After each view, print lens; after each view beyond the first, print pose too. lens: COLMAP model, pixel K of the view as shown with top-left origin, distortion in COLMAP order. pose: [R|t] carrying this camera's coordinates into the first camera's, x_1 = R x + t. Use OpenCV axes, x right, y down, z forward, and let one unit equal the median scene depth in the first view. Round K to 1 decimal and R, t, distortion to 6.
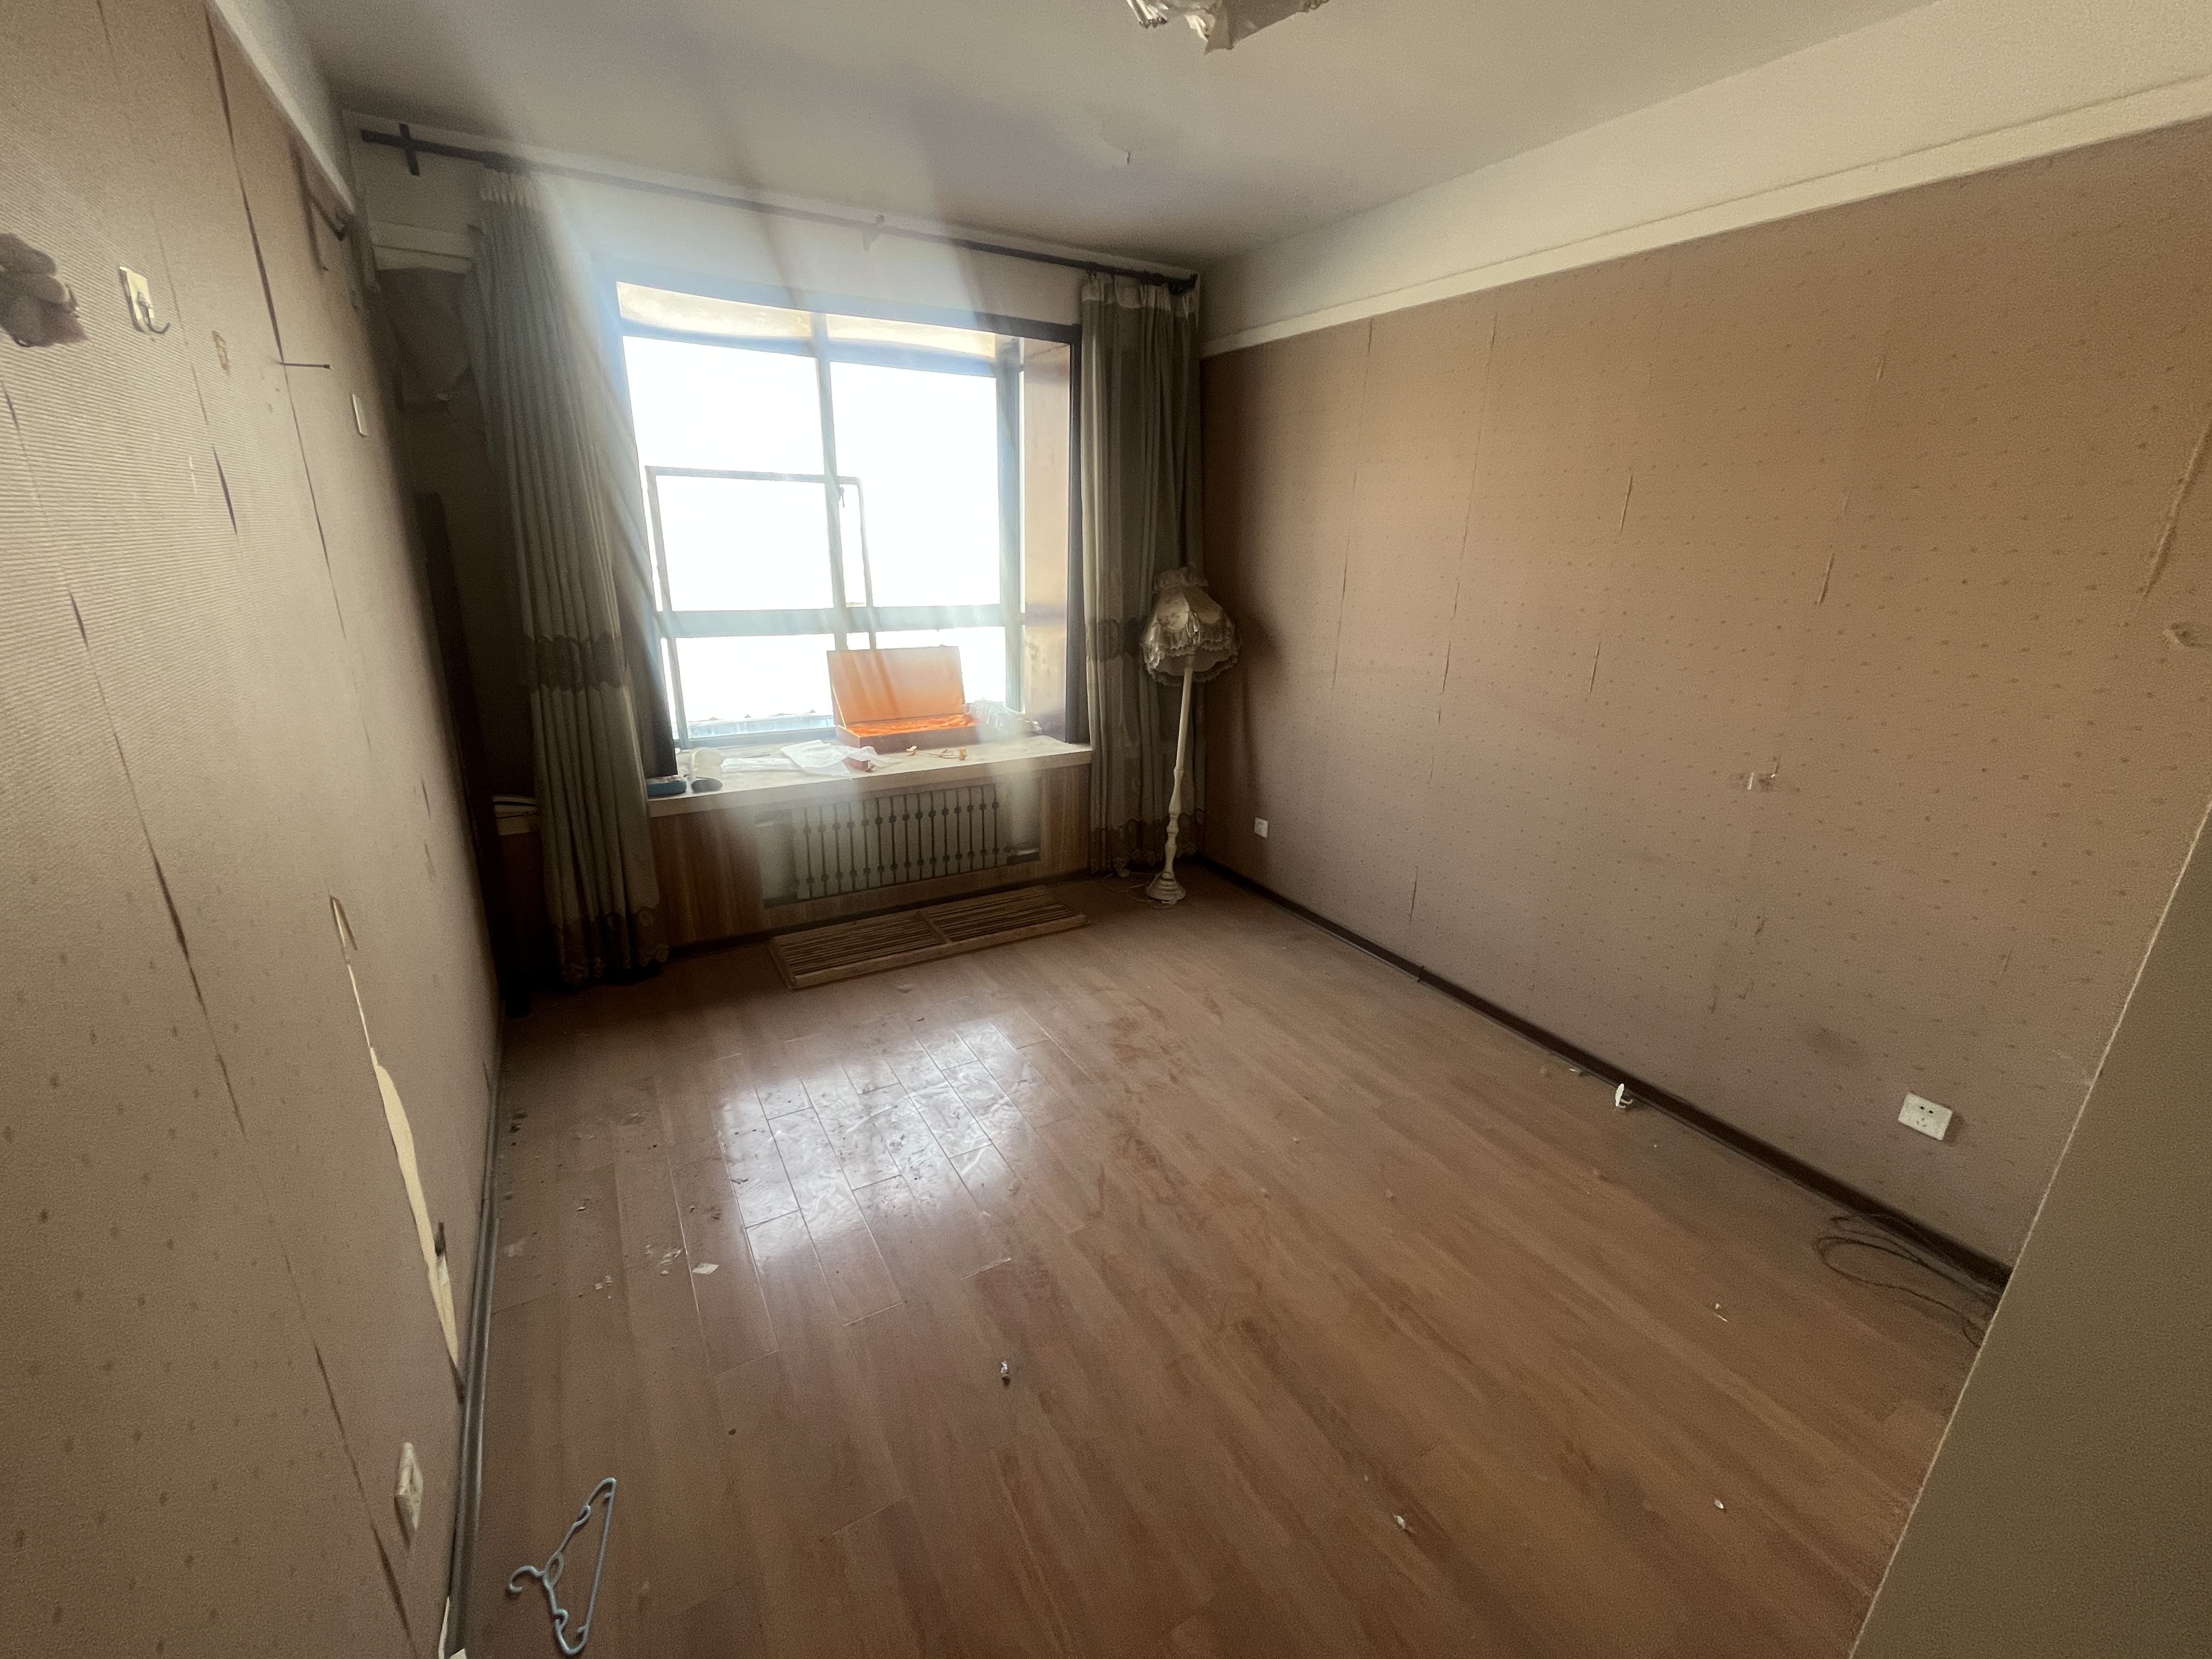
lens RADIAL K [[904.9, 0, 1102.3], [0, 904.9, 821.7], [0, 0, 1]] dist [0.002691, -0.000155]
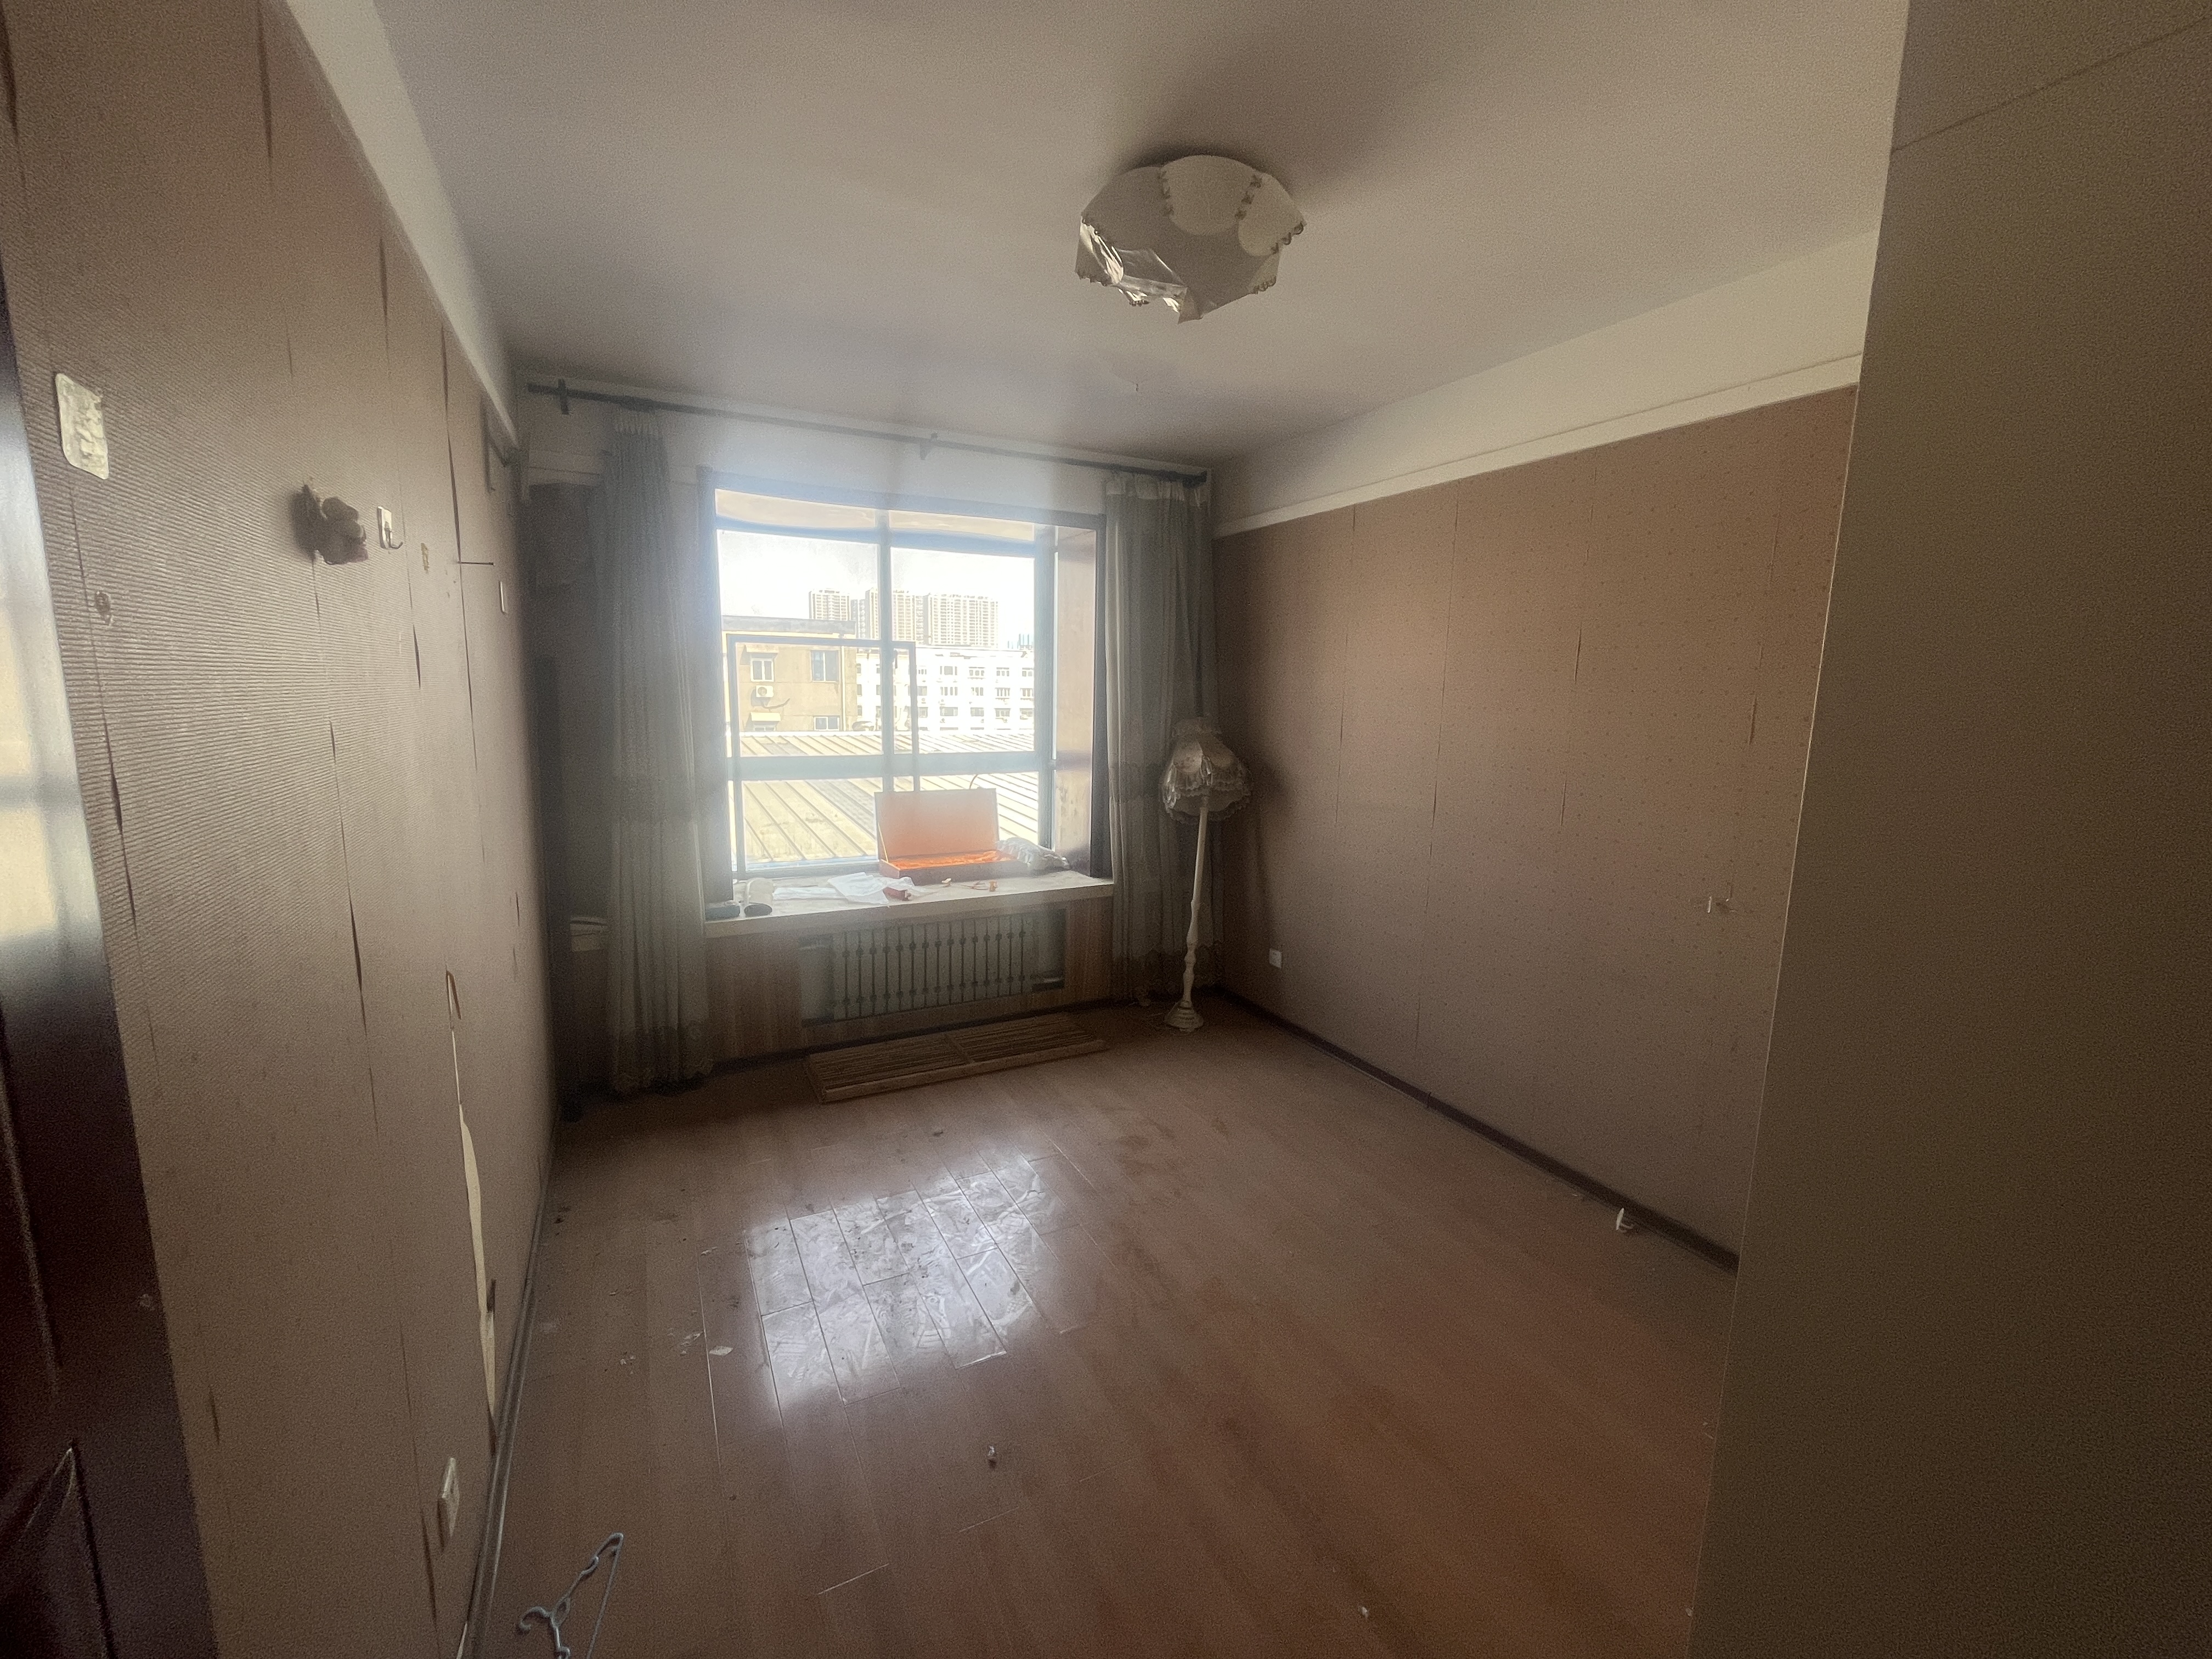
lens RADIAL K [[904.9, 0, 1102.3], [0, 904.9, 821.7], [0, 0, 1]] dist [0.002691, -0.000155]
pose [[0.998464, 0.002084, -0.055373, 0.043401], [-0.011176, 0.986330, -0.164402, 0.031759], [0.054273, 0.164768, 0.984838, -0.082470]]
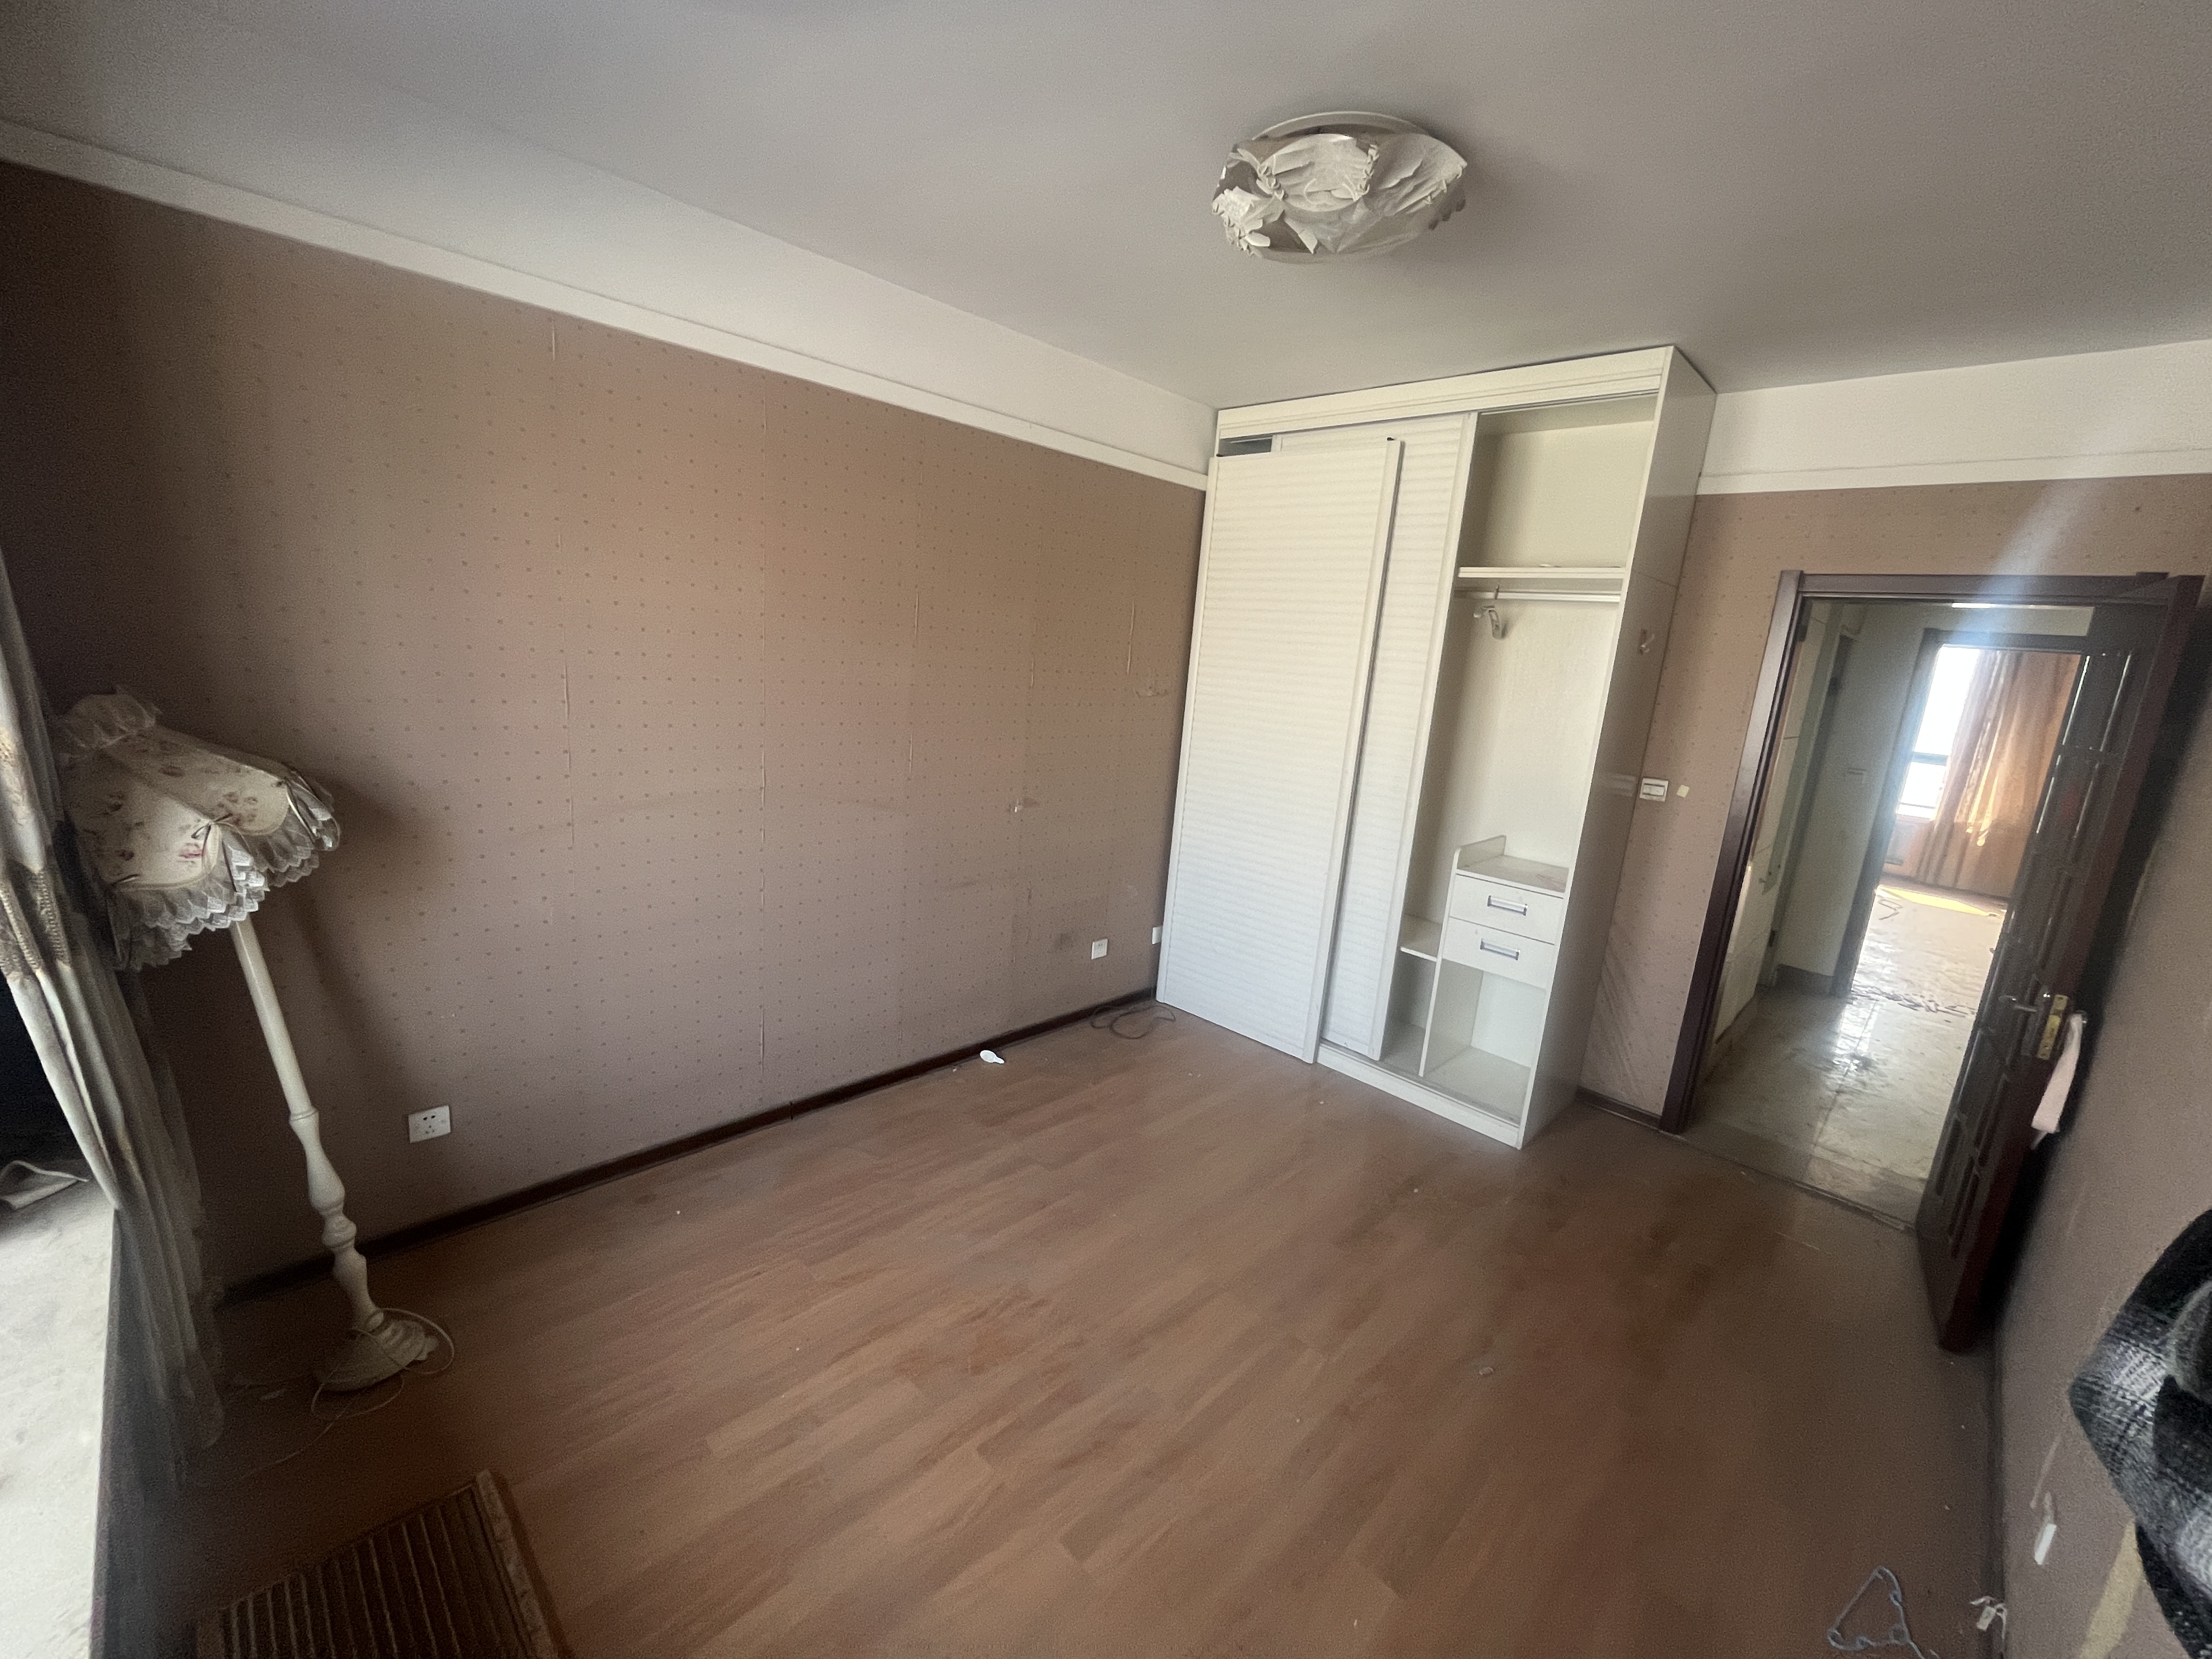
lens RADIAL K [[904.9, 0, 1102.3], [0, 904.9, 821.7], [0, 0, 1]] dist [0.002691, -0.000155]
pose [[-0.249534, -0.236726, 0.938986, -0.530106], [0.217337, 0.931231, 0.292528, -0.312051], [-0.943662, 0.277072, -0.180924, 0.843658]]
